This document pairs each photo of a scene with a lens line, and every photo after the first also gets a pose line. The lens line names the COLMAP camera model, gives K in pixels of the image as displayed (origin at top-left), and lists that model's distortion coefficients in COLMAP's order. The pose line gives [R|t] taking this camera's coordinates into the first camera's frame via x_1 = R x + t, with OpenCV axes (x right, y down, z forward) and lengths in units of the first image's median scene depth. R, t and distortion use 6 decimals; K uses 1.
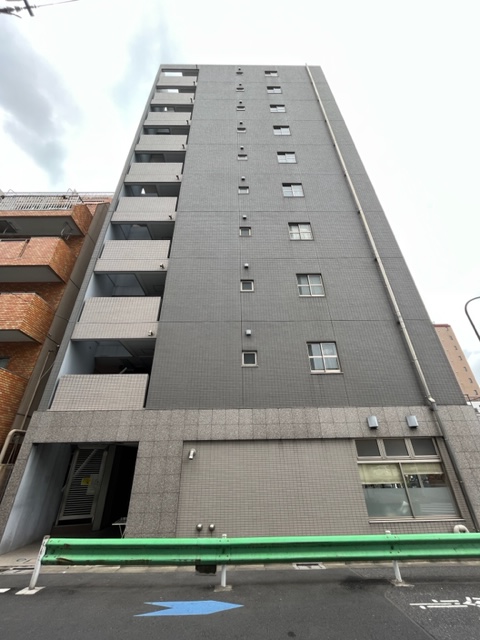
lens RADIAL K [[256.6, 0, 240.0], [0, 256.6, 320.0], [0, 0, 1]] dist [-0.004379, 0.000234]
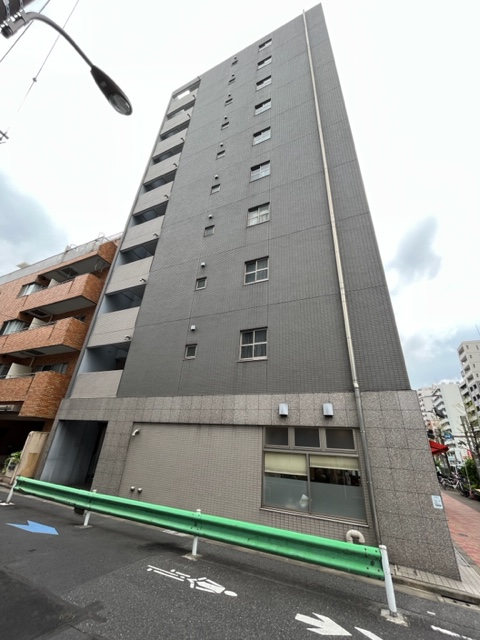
lens RADIAL K [[256.6, 0, 240.7], [0, 256.6, 319.1], [0, 0, 1]] dist [-0.004379, 0.000234]
pose [[0.903077, -0.129051, -0.409631, 0.818728], [0.145392, 0.989335, 0.008850, 0.038535], [0.404120, -0.067549, 0.912208, 0.100218]]
